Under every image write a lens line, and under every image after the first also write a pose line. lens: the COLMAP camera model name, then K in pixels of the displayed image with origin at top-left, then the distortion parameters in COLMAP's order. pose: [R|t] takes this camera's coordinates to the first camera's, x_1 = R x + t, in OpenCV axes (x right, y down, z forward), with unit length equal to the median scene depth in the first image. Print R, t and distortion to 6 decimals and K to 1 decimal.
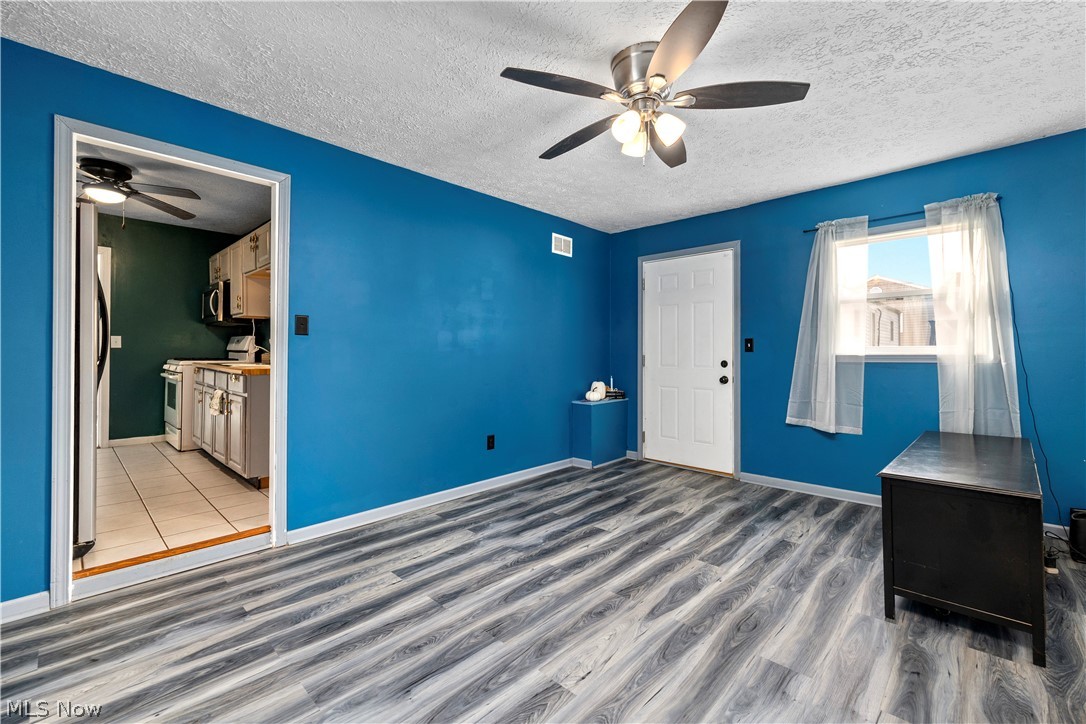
lens RADIAL K [[456.2, 0, 544.3], [0, 456.2, 346.9], [0, 0, 1]] dist [-0.000116, 0.000053]
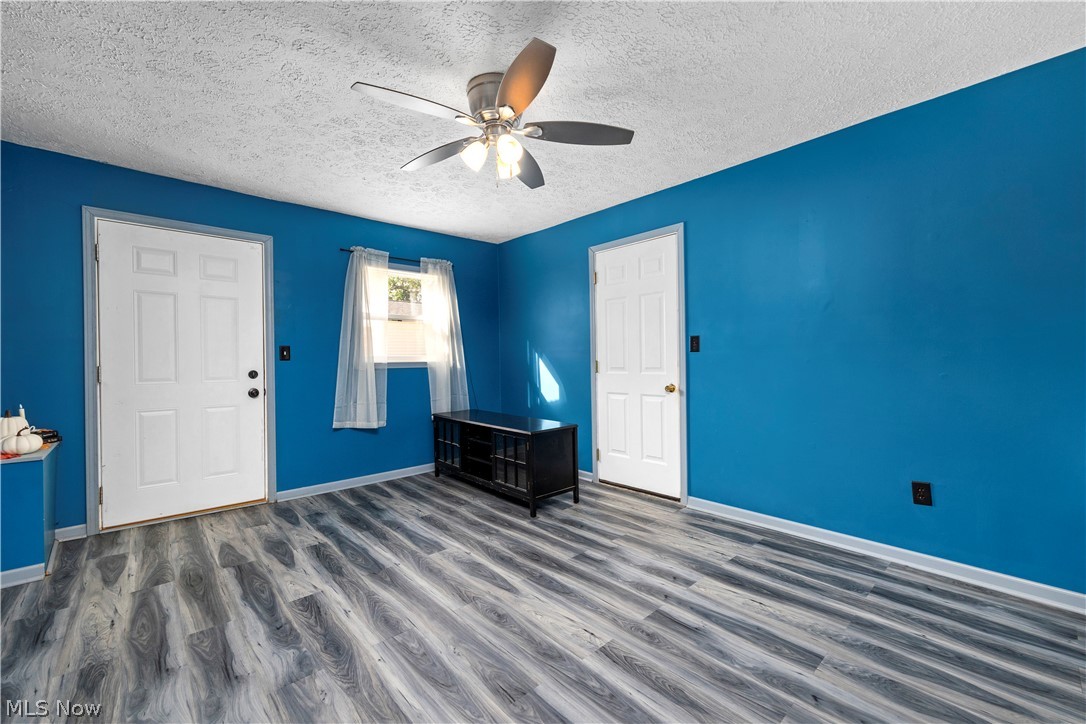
lens RADIAL K [[444.4, 0, 543.0], [0, 444.4, 362.0], [0, 0, 1]] dist [0.001114, 0.000114]
pose [[0.063313, -0.003909, 0.997986, -0.555407], [-0.007653, 0.999961, 0.004403, 0.008186], [-0.997964, -0.007916, 0.063281, 0.549077]]
